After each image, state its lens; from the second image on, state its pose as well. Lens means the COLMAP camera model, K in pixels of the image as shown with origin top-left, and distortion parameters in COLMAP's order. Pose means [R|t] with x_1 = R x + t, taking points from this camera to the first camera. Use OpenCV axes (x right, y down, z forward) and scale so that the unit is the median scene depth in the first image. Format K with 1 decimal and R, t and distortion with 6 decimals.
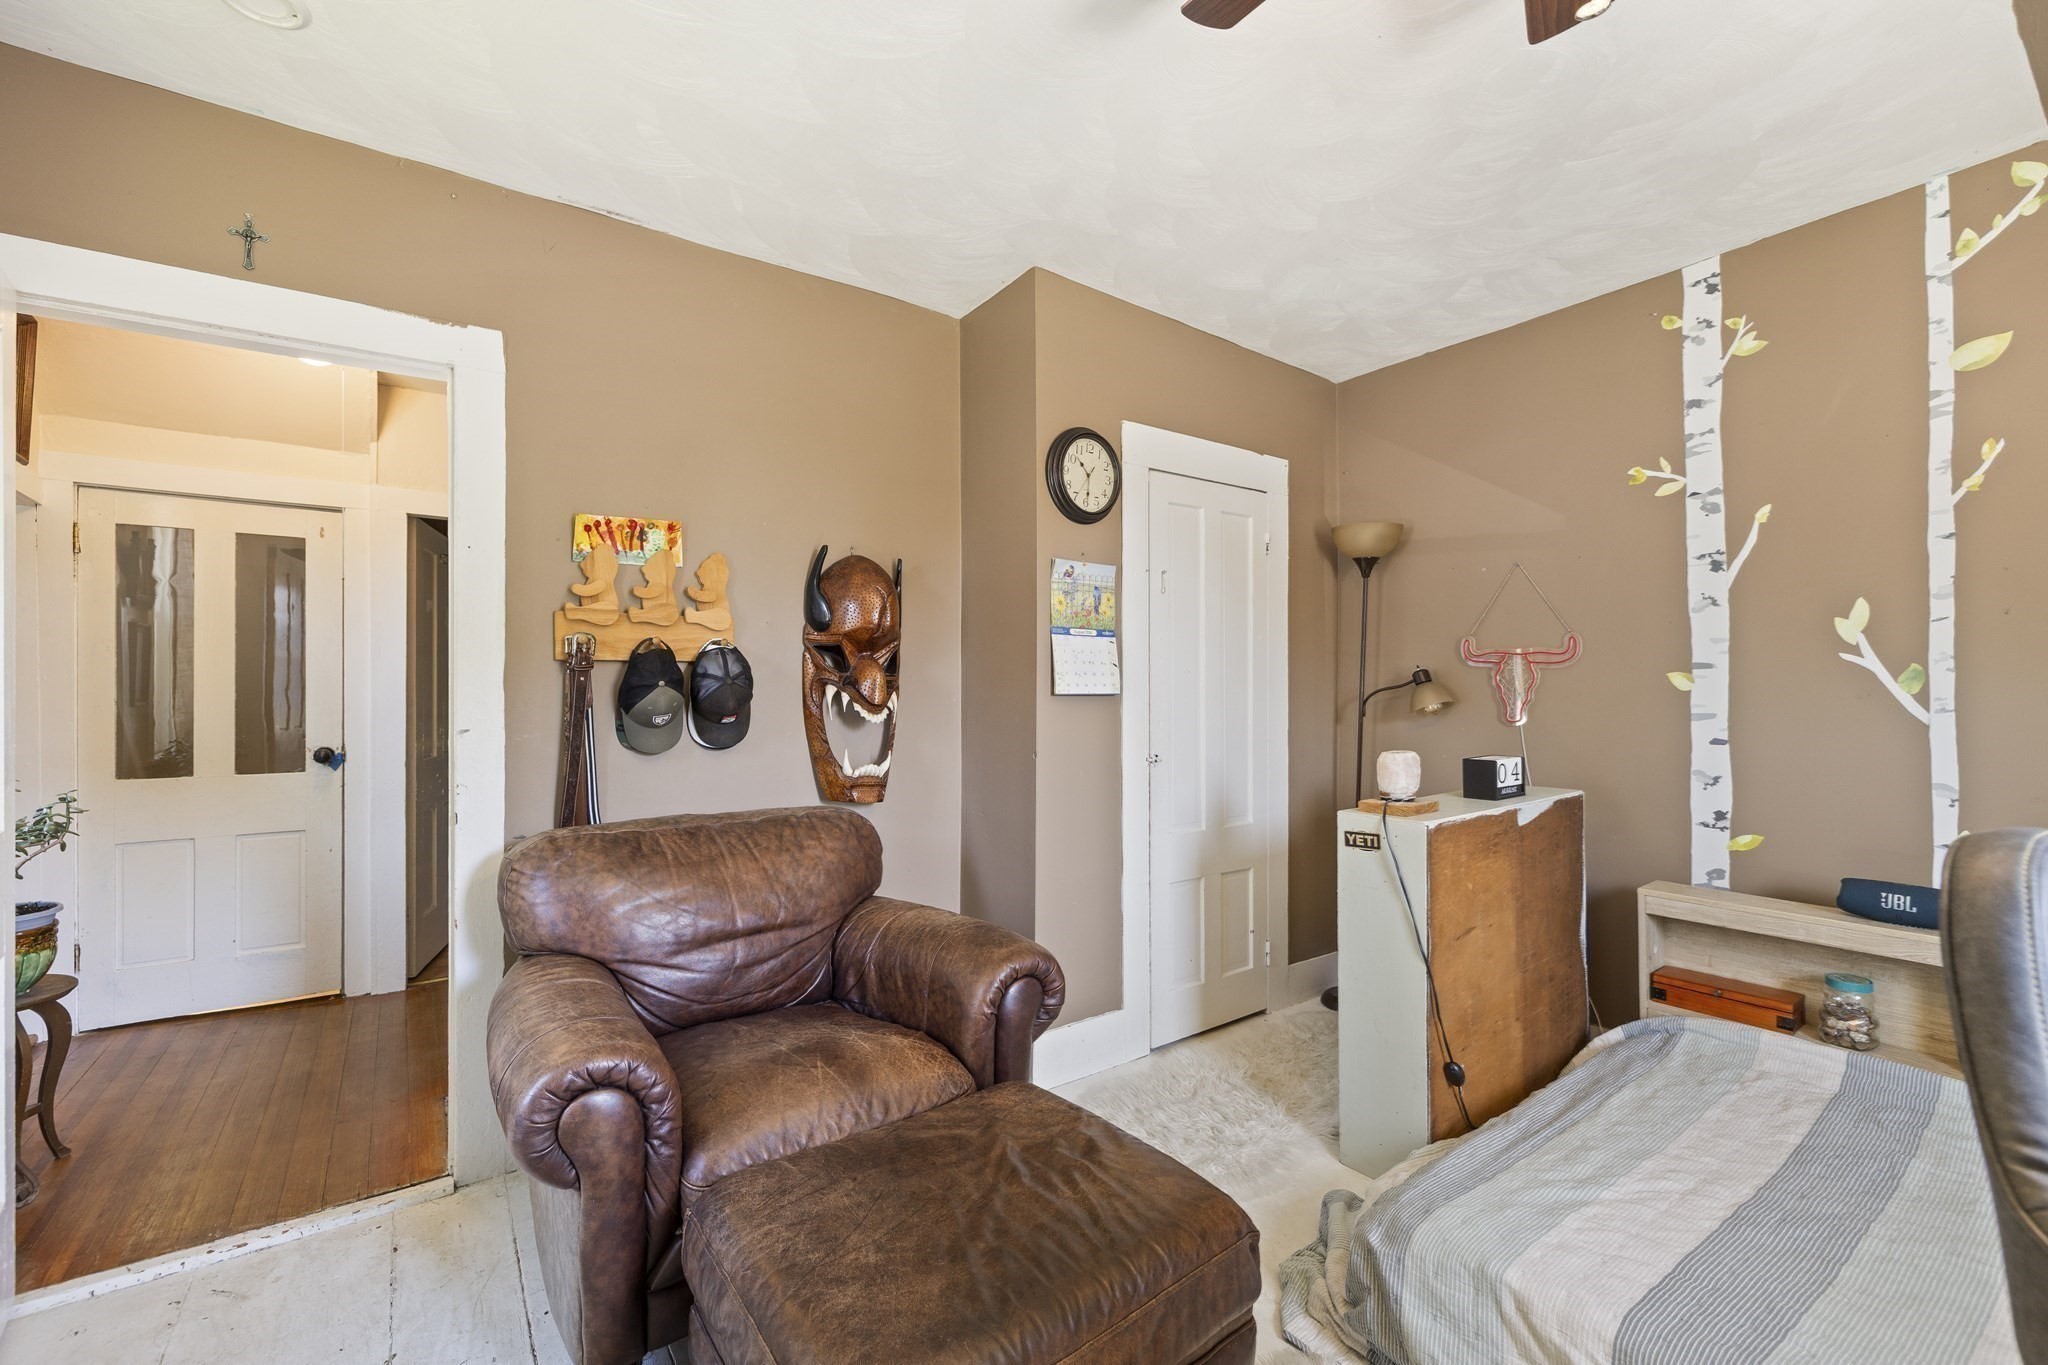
lens RADIAL K [[857.6, 0, 1016.8], [0, 857.6, 684.7], [0, 0, 1]] dist [-0.000027, 0.000004]
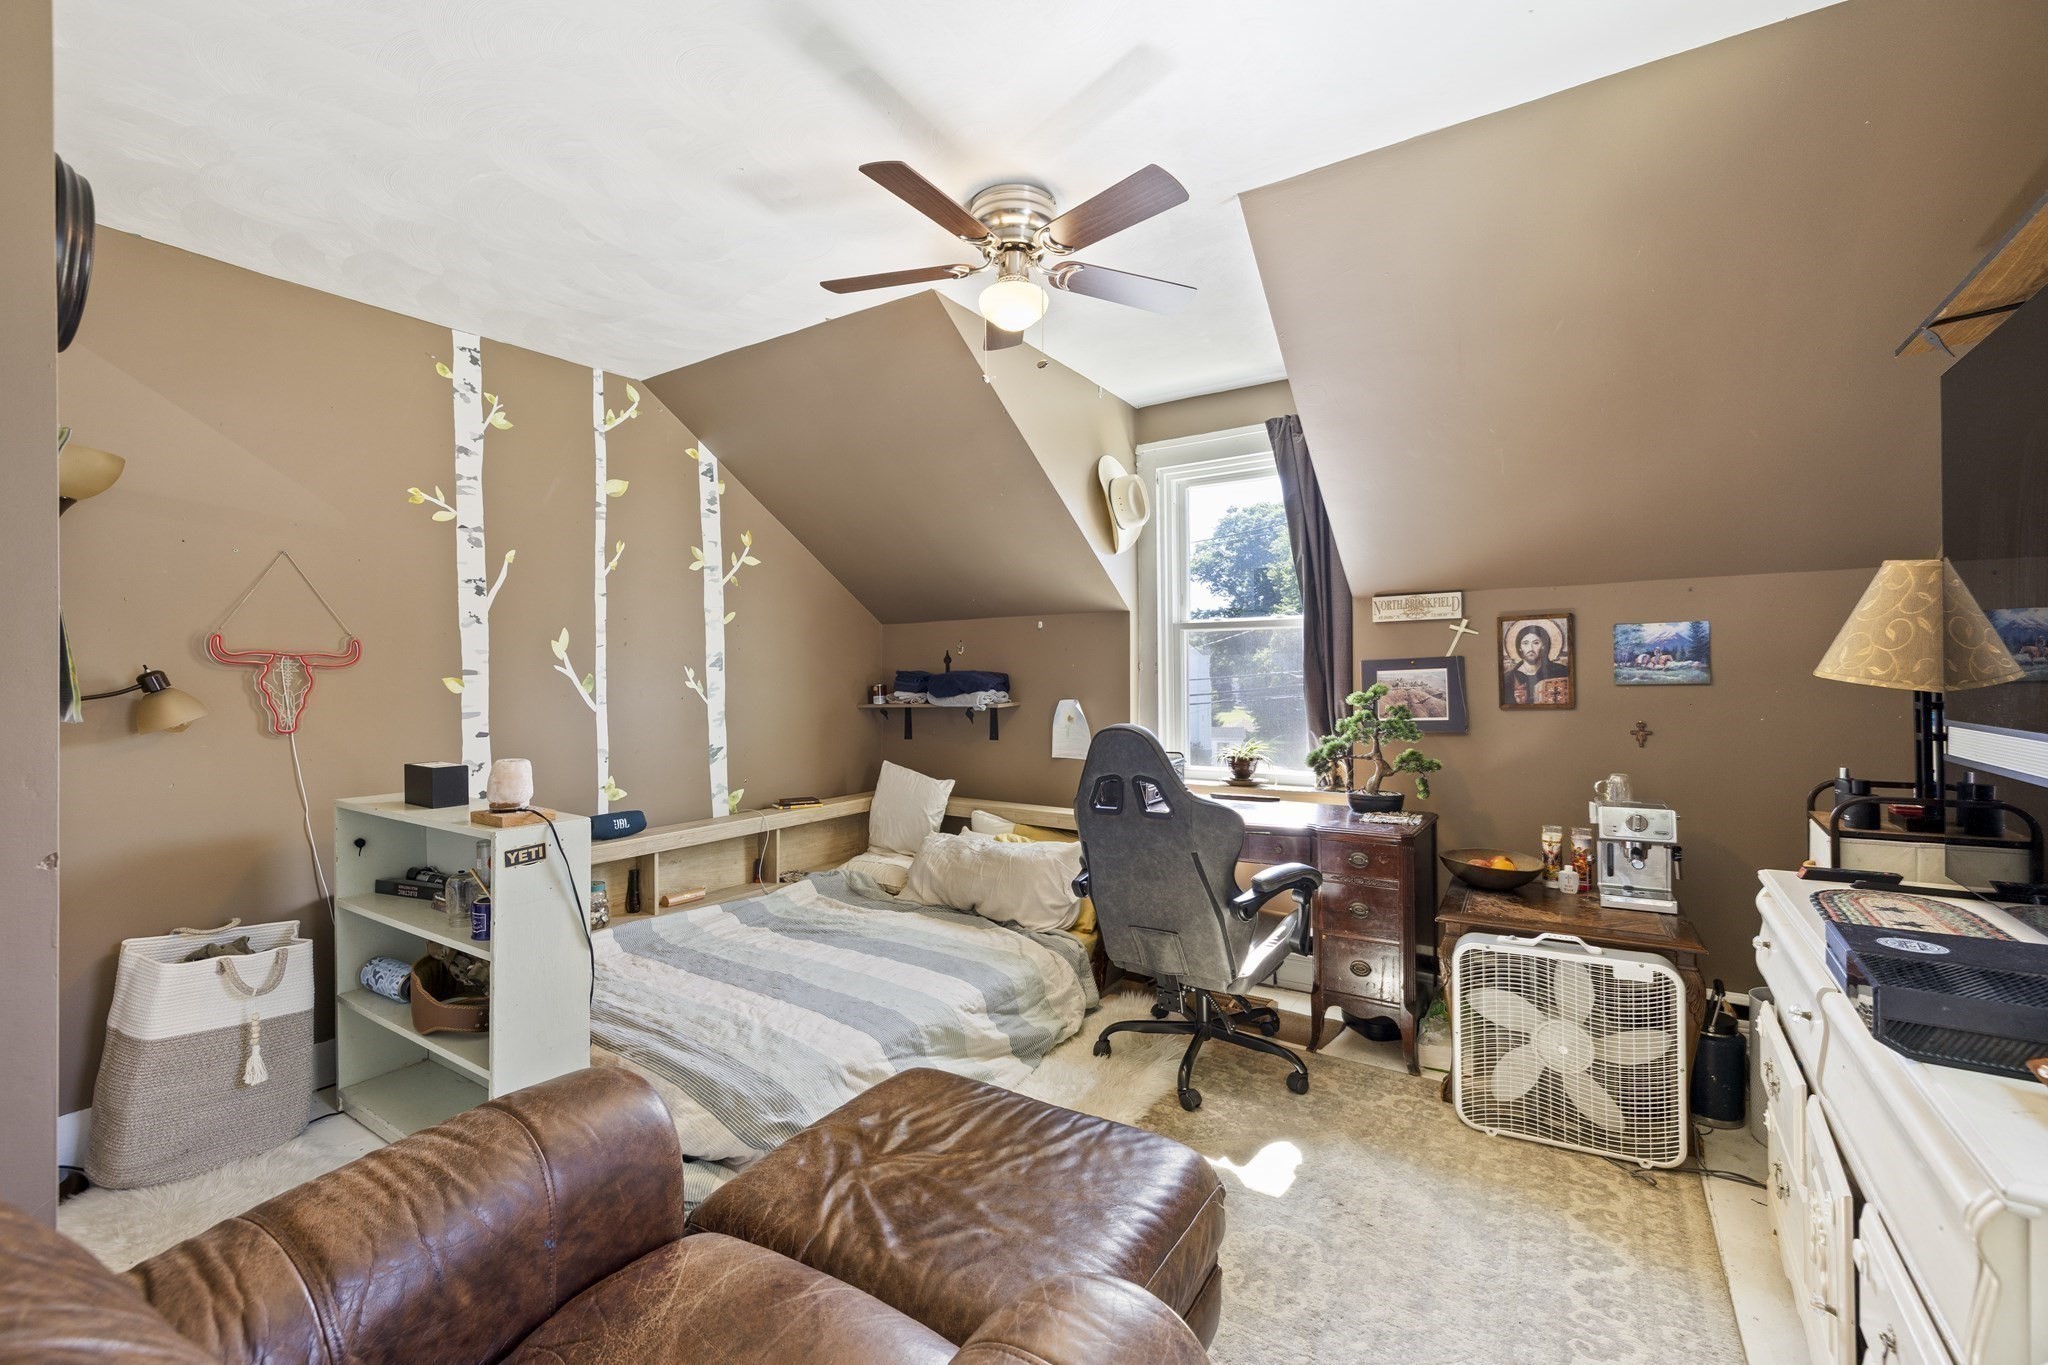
lens RADIAL K [[857.6, 0, 1016.5], [0, 857.6, 677.2], [0, 0, 1]] dist [-0.000027, 0.000004]
pose [[-0.353423, 0.002642, 0.935460, -0.598524], [0.003727, 0.999992, -0.001416, -0.011223], [-0.935456, 0.002986, -0.353430, 0.725654]]
